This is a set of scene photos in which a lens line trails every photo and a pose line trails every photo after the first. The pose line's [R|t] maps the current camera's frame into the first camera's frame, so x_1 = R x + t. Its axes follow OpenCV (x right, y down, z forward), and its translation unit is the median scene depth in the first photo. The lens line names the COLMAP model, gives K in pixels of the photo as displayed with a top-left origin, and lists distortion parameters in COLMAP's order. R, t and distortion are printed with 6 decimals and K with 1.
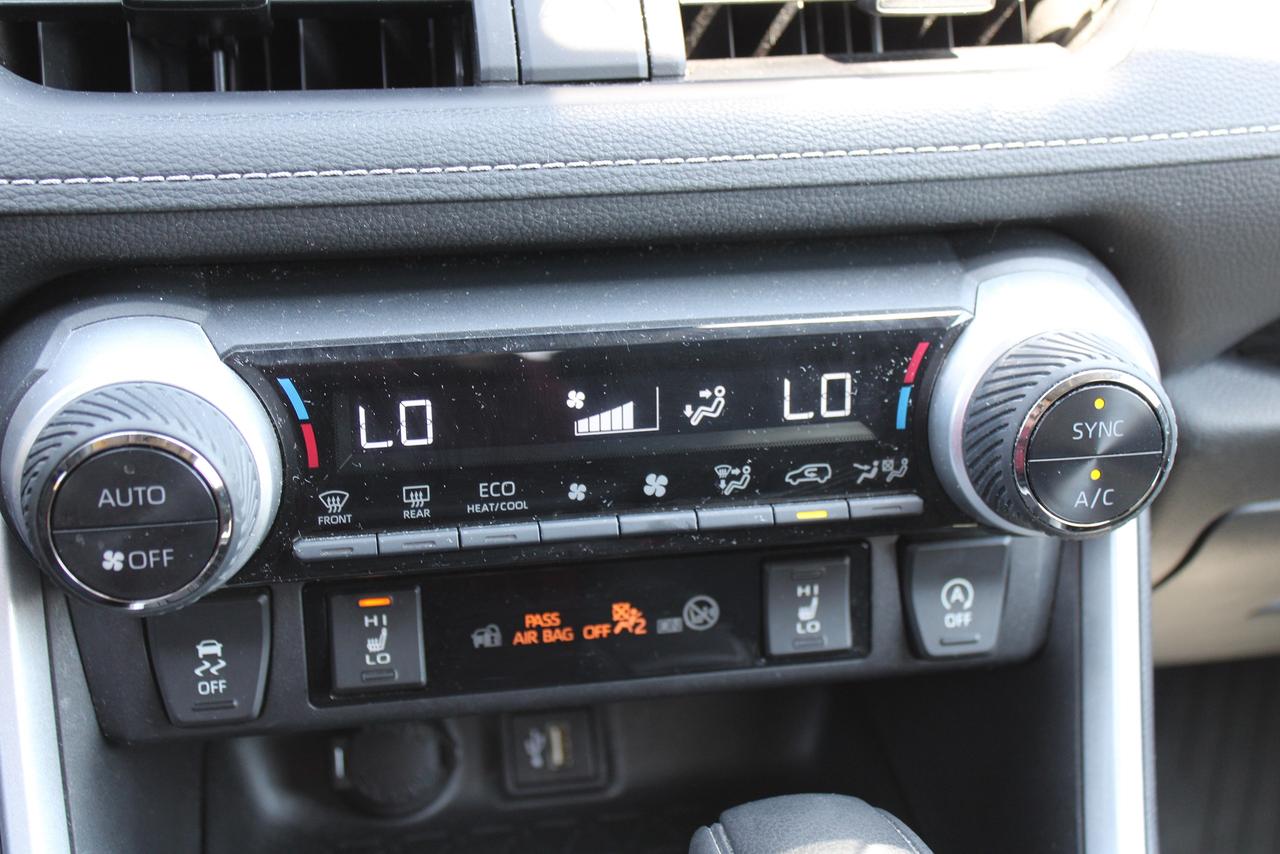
lens RADIAL K [[1840.1, 0, 641.8], [0, 1840.1, 425.9], [0, 0, 1]] dist [-0.034244, 0.018650]
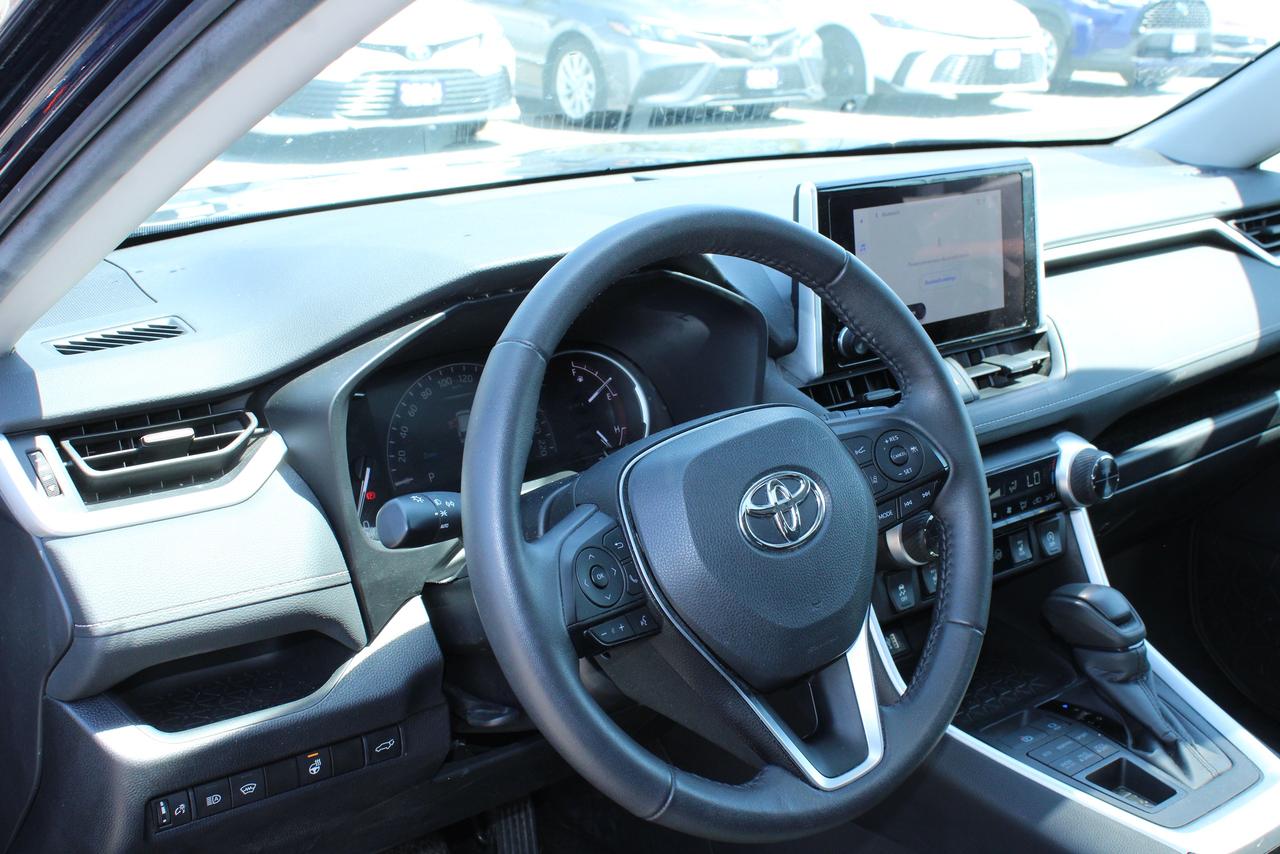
lens RADIAL K [[1576.2, 0, 642.1], [0, 1576.2, 426.6], [0, 0, 1]] dist [-0.127951, 0.008510]
pose [[0.893757, -0.159938, 0.419069, -1.874486], [0.225471, 0.967850, -0.111487, 0.053314], [-0.387765, 0.194130, 0.901084, -1.489118]]
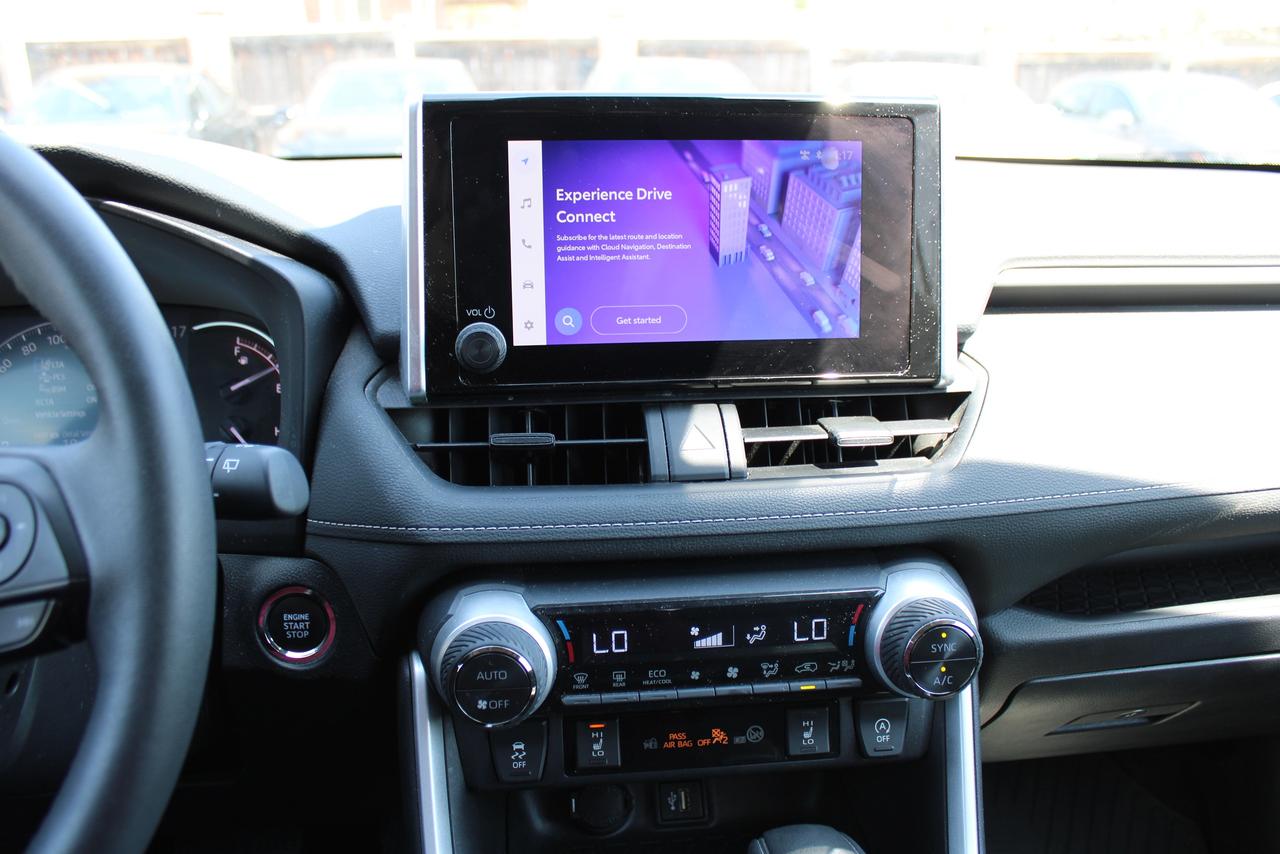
lens RADIAL K [[1076.1, 0, 632.5], [0, 1076.1, 430.3], [0, 0, 1]] dist [-0.166743, 0.152157]
pose [[0.995711, -0.001873, -0.092496, 0.006841], [-0.013792, 0.985619, -0.168422, -0.033413], [0.091481, 0.168975, 0.981366, -0.246393]]
